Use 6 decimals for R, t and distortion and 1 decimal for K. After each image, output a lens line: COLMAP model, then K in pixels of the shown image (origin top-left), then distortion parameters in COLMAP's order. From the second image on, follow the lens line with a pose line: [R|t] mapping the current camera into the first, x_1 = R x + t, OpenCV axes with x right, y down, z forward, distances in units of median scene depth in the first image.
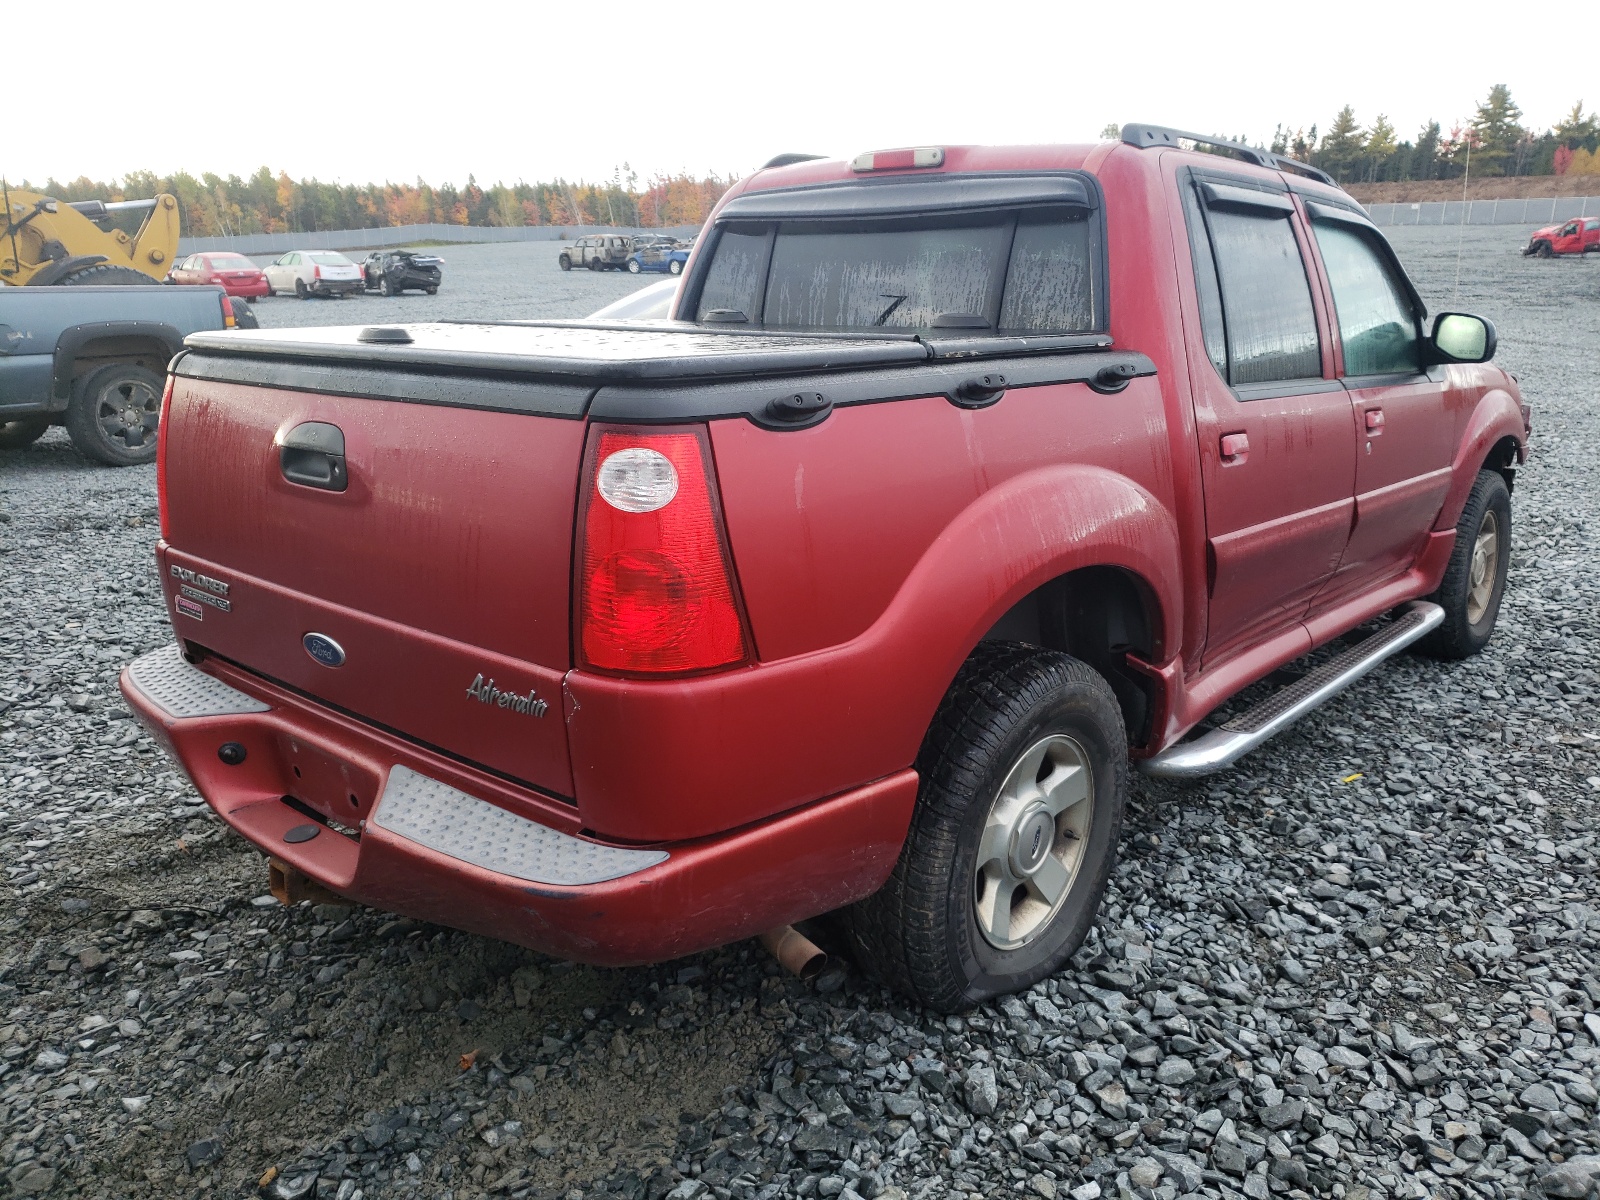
lens RADIAL K [[1281.9, 0, 800.0], [0, 1281.9, 600.0], [0, 0, 1]] dist [-0.003427, 0.039113]
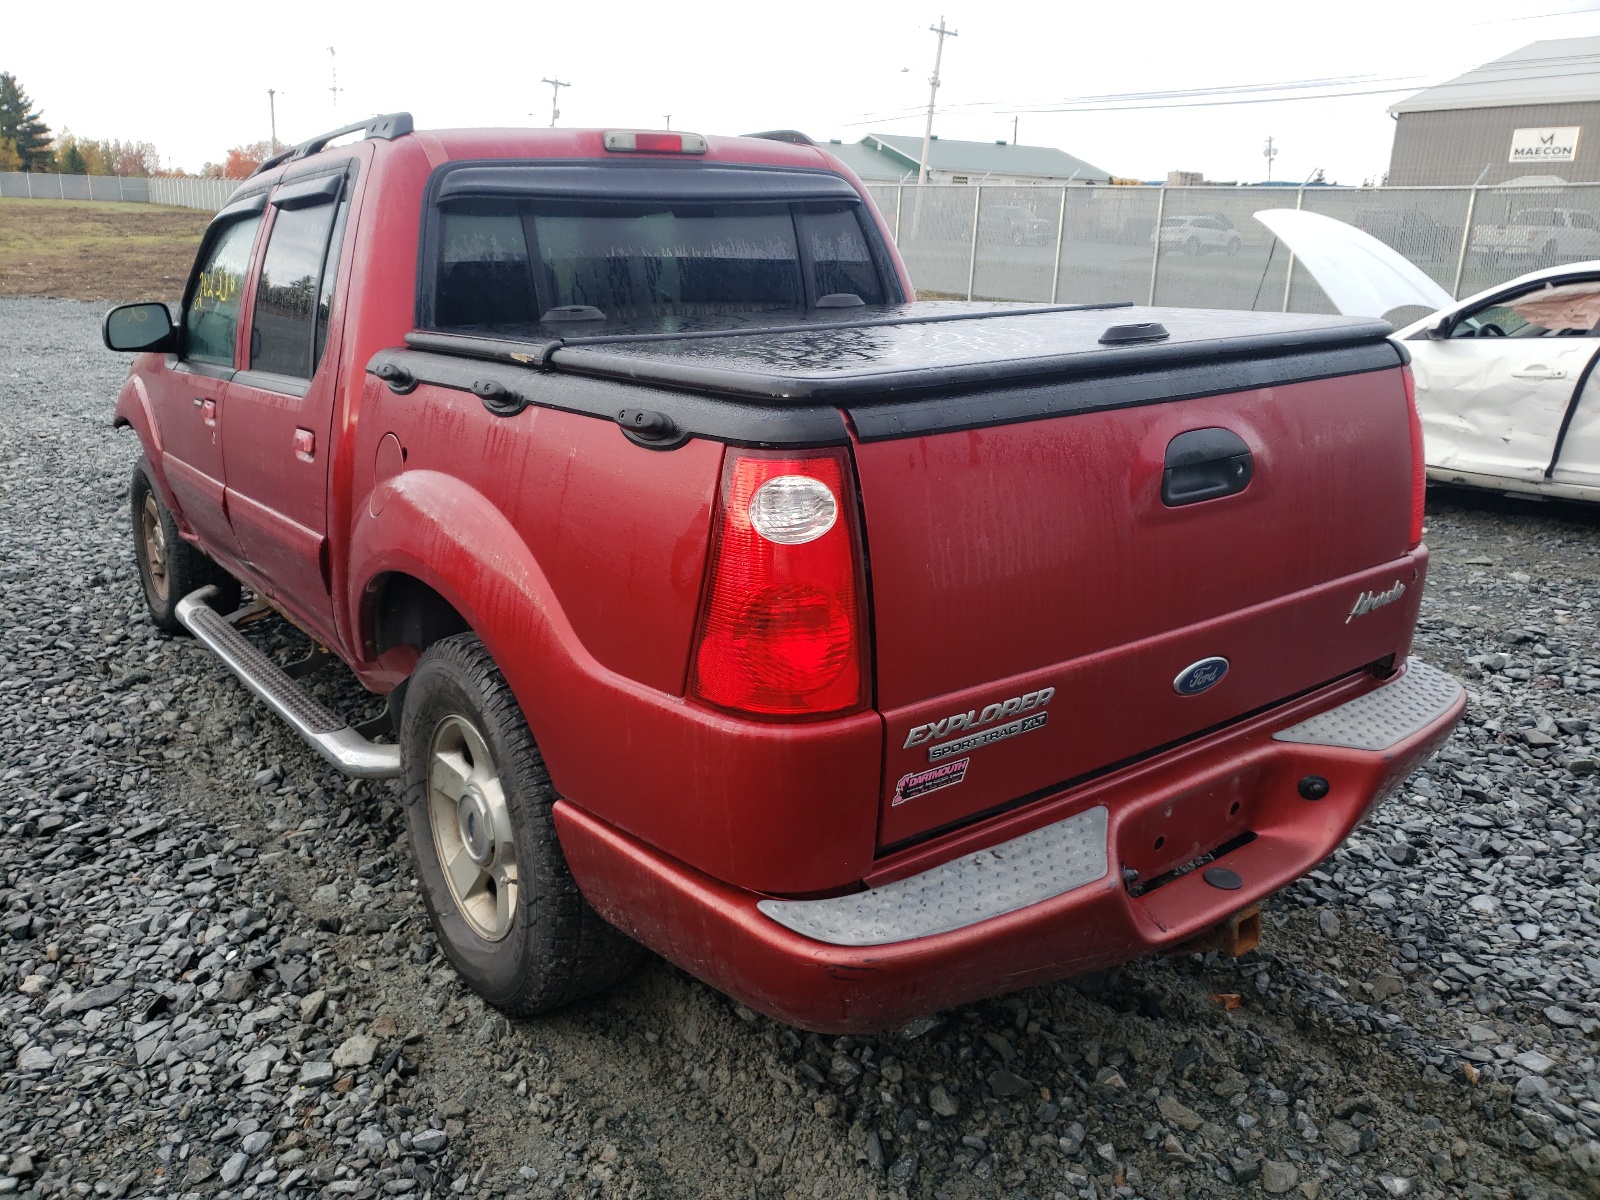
lens RADIAL K [[1279.4, 0, 775.5], [0, 1279.4, 567.4], [0, 0, 1]] dist [0.003048, 0.014799]
pose [[0.190862, -0.245143, 0.950514, -1.208470], [0.249183, 0.948696, 0.194638, -0.272794], [-0.949463, 0.199703, 0.242155, 0.992456]]
